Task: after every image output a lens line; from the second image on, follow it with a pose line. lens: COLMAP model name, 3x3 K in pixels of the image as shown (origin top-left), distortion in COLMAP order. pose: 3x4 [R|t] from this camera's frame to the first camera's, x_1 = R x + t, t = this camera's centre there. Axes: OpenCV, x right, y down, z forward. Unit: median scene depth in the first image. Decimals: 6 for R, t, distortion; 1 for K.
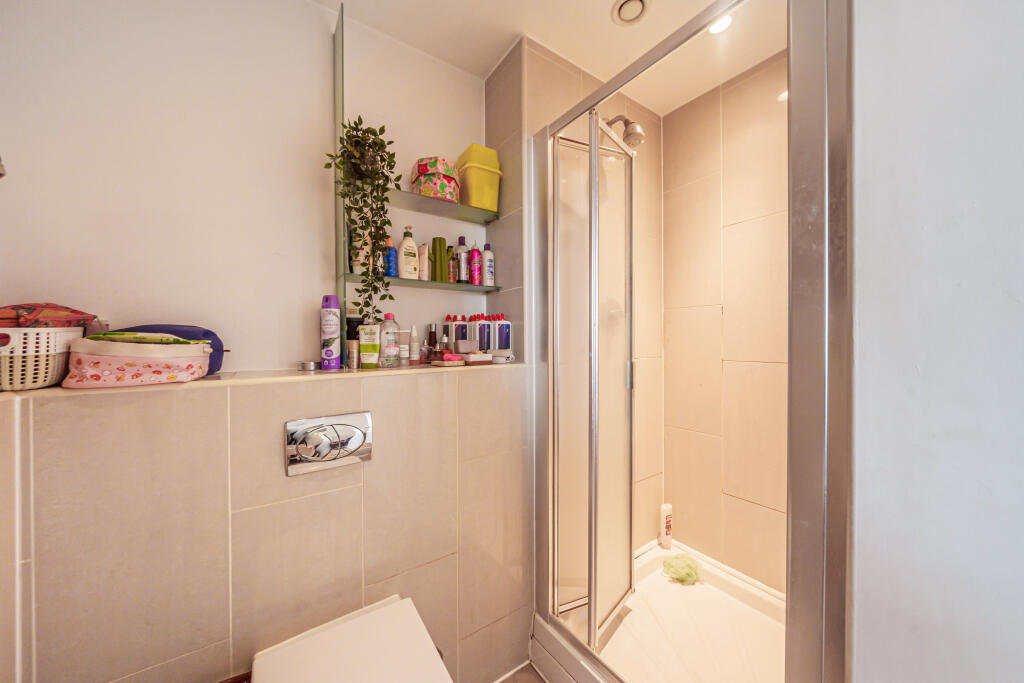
lens RADIAL K [[370.5, 0, 531.1], [0, 370.5, 342.6], [0, 0, 1]] dist [-0.006825, 0.000125]
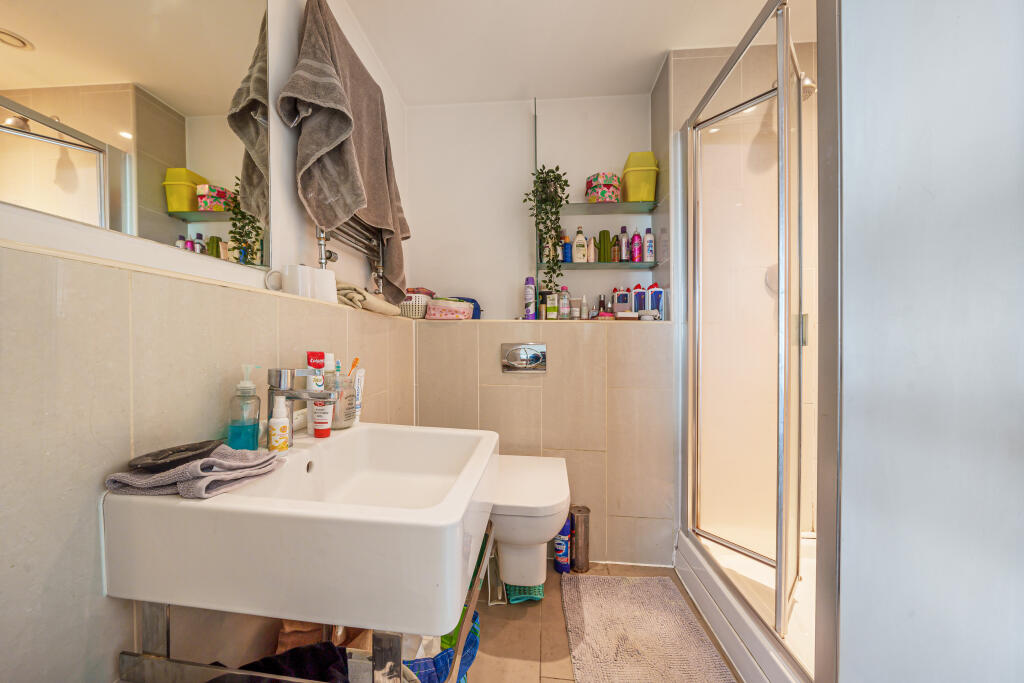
lens RADIAL K [[370.5, 0, 531.1], [0, 370.5, 342.6], [0, 0, 1]] dist [-0.006825, 0.000125]
pose [[0.798941, -0.001342, -0.601407, 0.422863], [0.005447, 0.999973, 0.005005, 0.143664], [0.601384, -0.007275, 0.798927, -0.302767]]
